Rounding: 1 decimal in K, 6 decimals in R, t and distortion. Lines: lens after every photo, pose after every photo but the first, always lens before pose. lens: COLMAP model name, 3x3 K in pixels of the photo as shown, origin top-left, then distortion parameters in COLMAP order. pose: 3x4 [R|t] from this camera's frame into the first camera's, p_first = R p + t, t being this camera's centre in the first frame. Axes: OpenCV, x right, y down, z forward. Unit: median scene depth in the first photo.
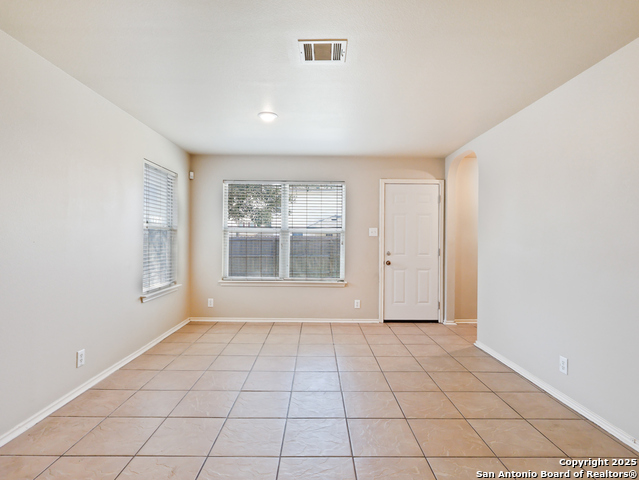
lens RADIAL K [[338.3, 0, 319.5], [0, 338.3, 240.0], [0, 0, 1]] dist [0.001668, 0.000867]
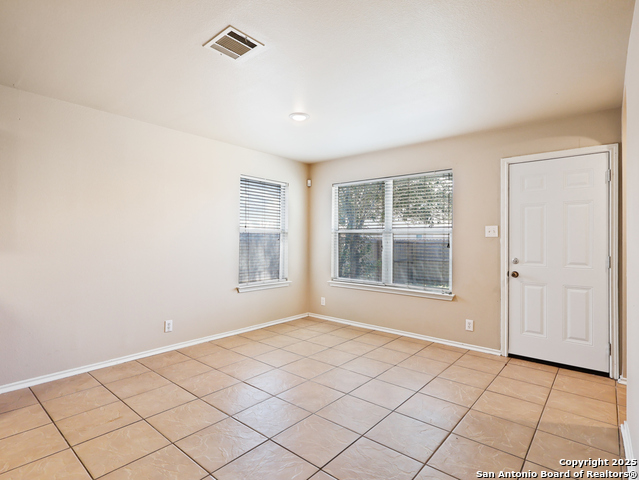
lens RADIAL K [[338.3, 0, 319.5], [0, 338.3, 240.0], [0, 0, 1]] dist [0.001668, 0.000867]
pose [[0.754317, -0.002757, -0.656505, 0.365122], [-0.004027, 0.999953, -0.008827, 0.003377], [0.656498, 0.009302, 0.754270, 0.194069]]
